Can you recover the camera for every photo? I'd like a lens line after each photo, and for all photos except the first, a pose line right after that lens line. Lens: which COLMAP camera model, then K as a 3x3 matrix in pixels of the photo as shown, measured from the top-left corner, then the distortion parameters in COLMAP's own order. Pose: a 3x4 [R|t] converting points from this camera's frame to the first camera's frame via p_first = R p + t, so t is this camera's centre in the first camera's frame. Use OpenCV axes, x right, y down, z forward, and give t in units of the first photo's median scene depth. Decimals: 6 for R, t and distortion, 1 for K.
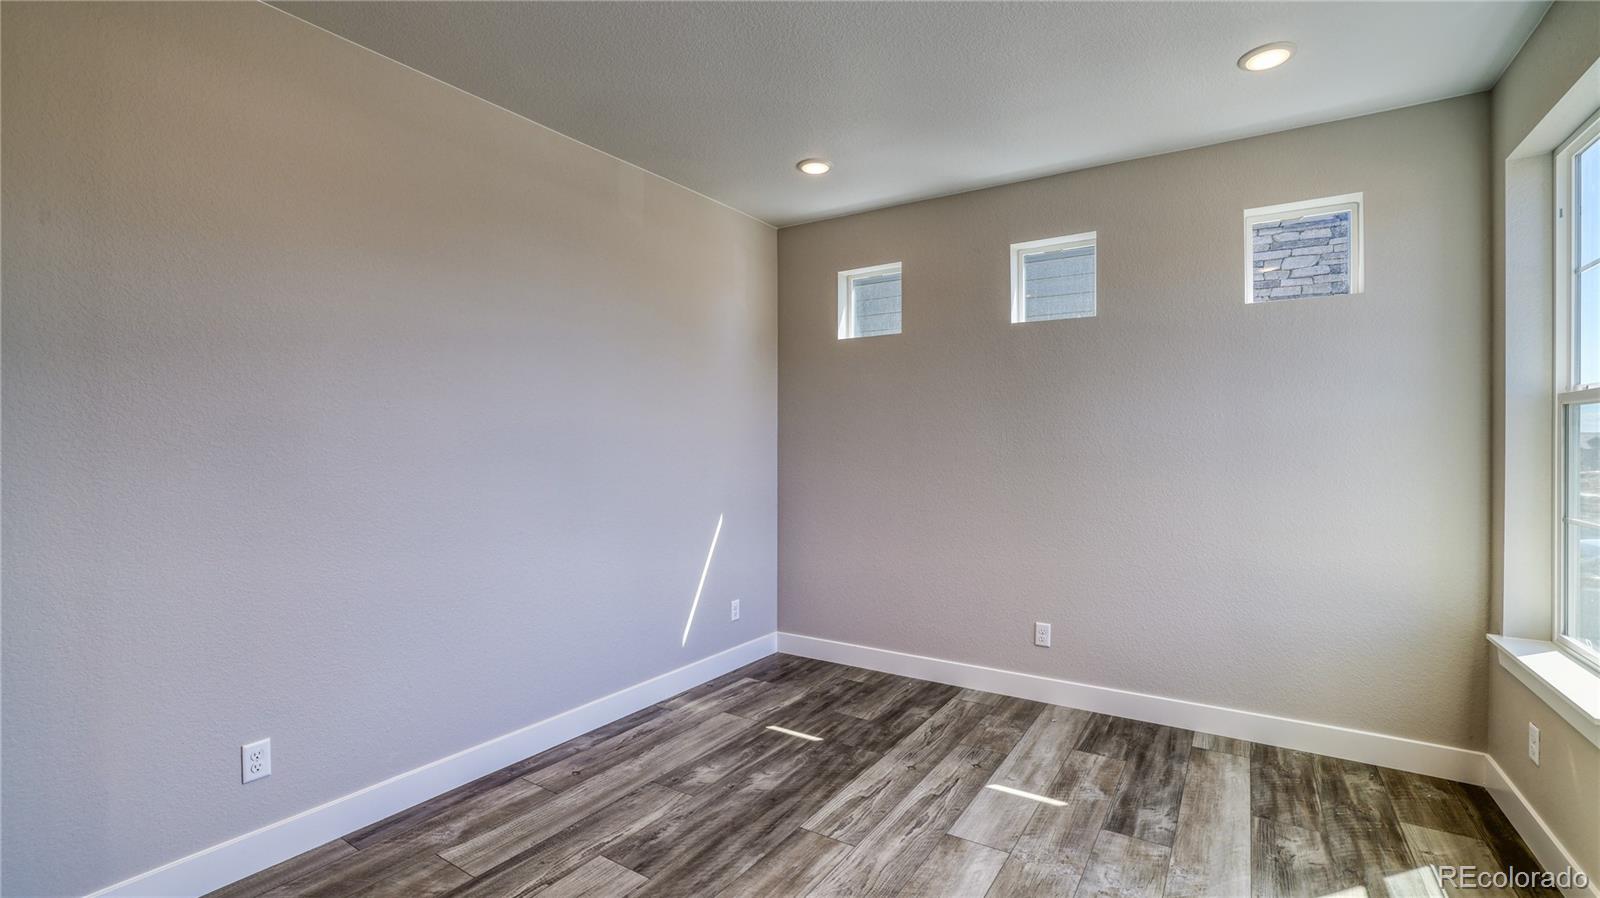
lens RADIAL K [[695.0, 0, 812.4], [0, 695.0, 454.6], [0, 0, 1]] dist [-0.020344, 0.005418]
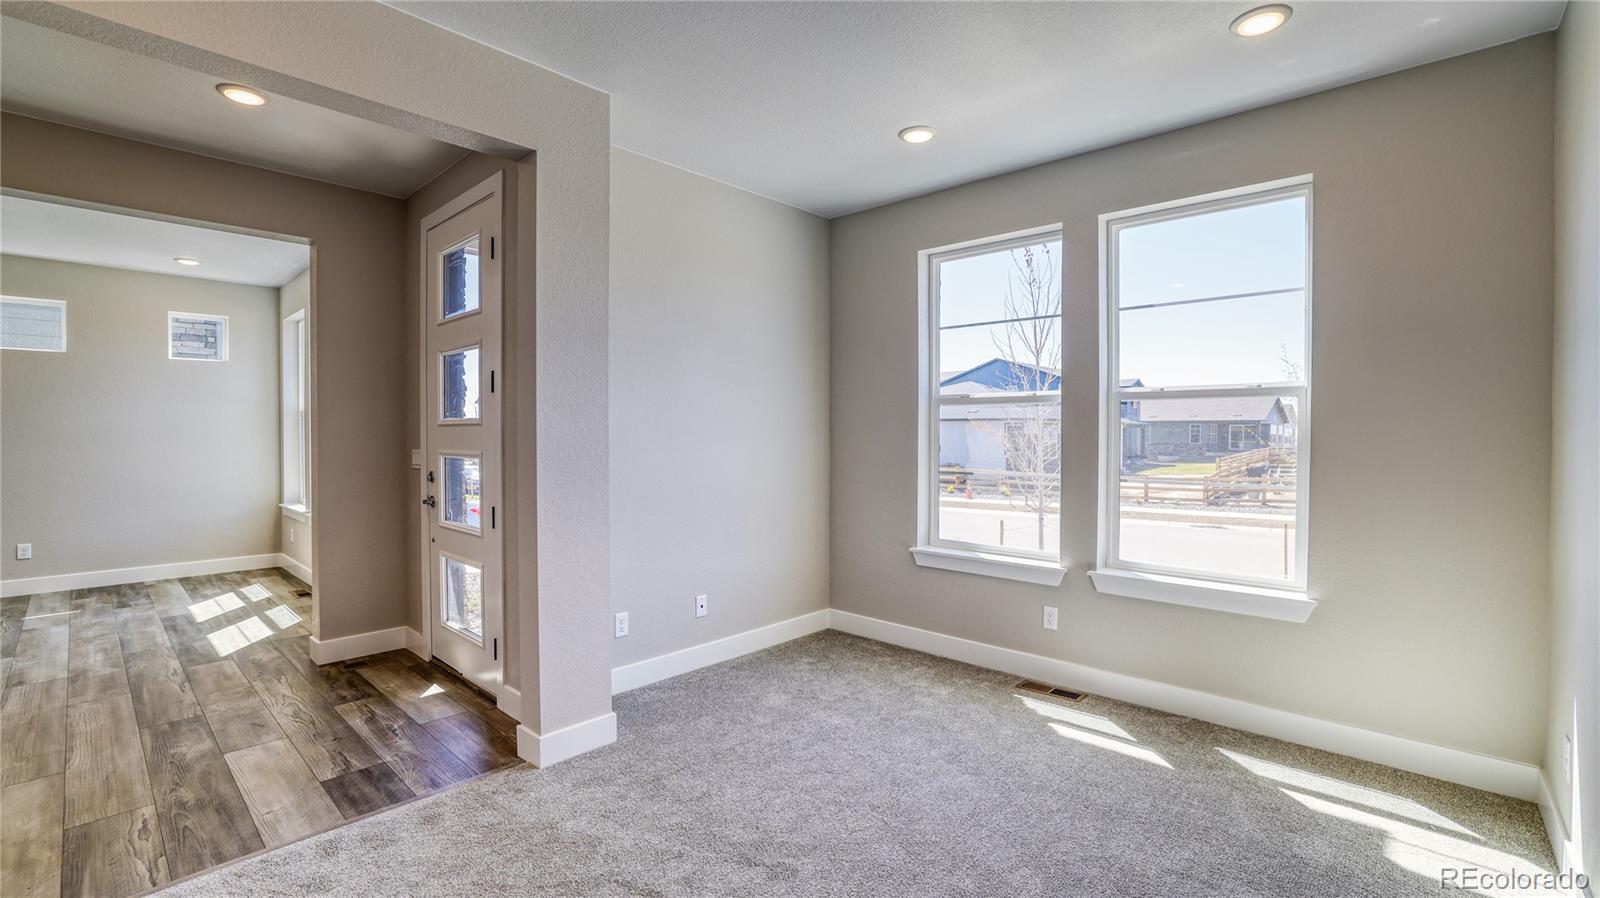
lens RADIAL K [[695.0, 0, 790.1], [0, 695.0, 449.6], [0, 0, 1]] dist [-0.020344, 0.005418]
pose [[0.208749, -0.019935, 0.977766, -1.000173], [0.006119, 0.999799, 0.019077, 0.016881], [-0.977950, 0.002001, 0.208829, -1.242657]]
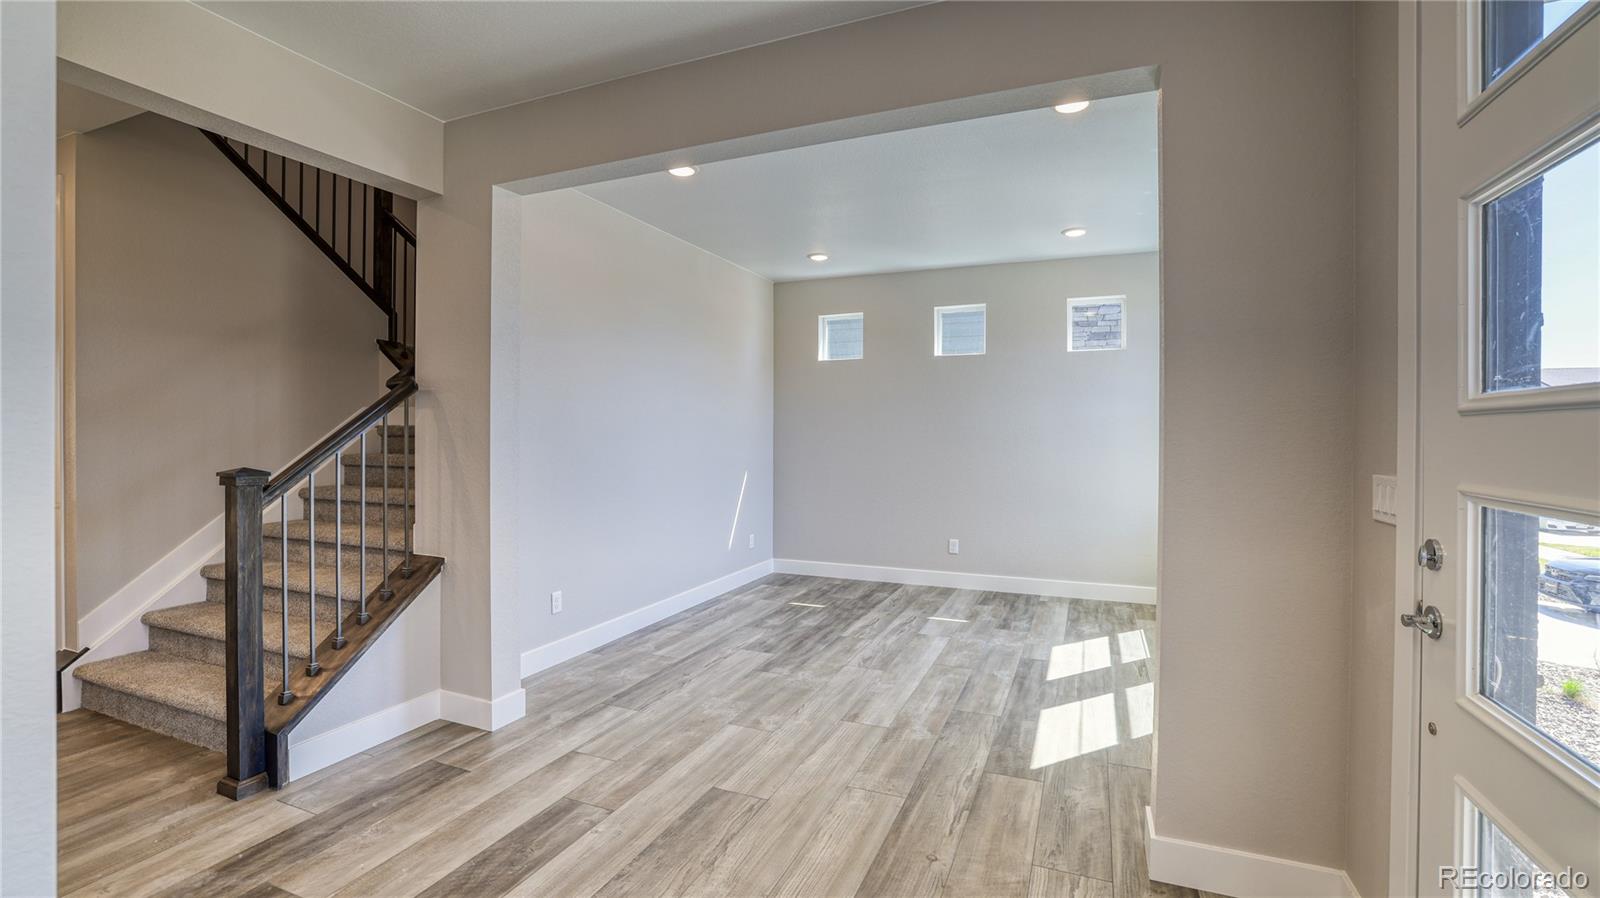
lens RADIAL K [[695.0, 0, 779.3], [0, 695.0, 445.0], [0, 0, 1]] dist [-0.020344, 0.005418]
pose [[0.990681, -0.000442, 0.136199, -0.375259], [-0.000115, 0.999992, 0.004079, 0.014795], [-0.136199, -0.004056, 0.990673, -0.714185]]
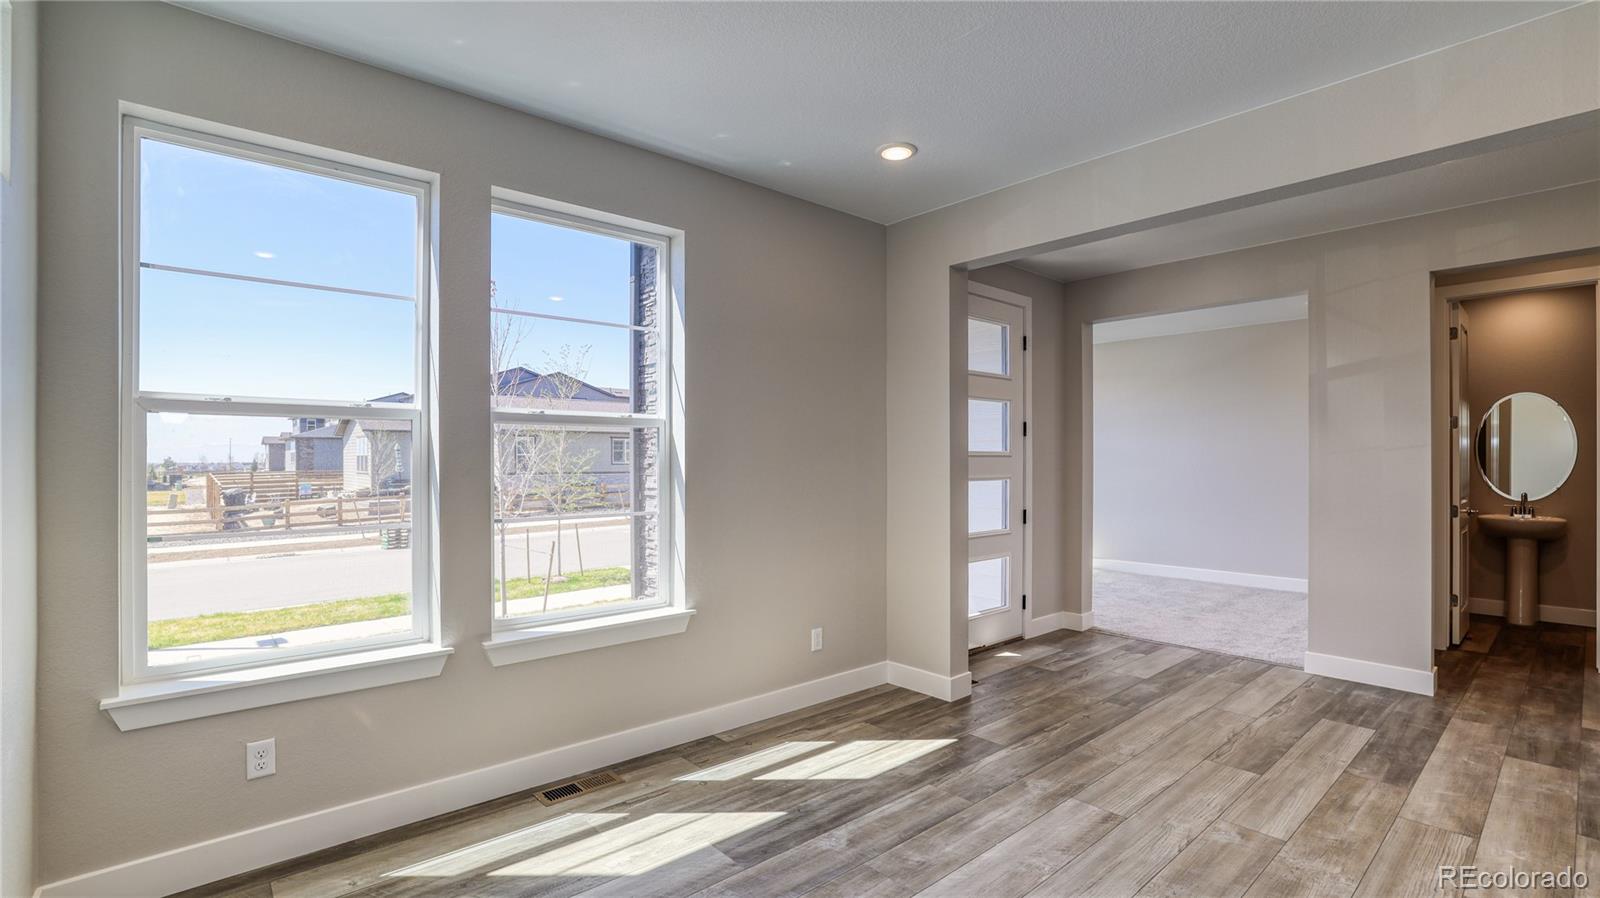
lens RADIAL K [[726.0, 0, 793.0], [0, 726.0, 456.2], [0, 0, 1]] dist [-0.003015, 0.000836]
pose [[-0.958449, -0.001032, 0.285264, 0.008516], [-0.000155, 0.999995, 0.003097, -0.017631], [-0.285265, 0.002924, -0.958444, 1.332845]]
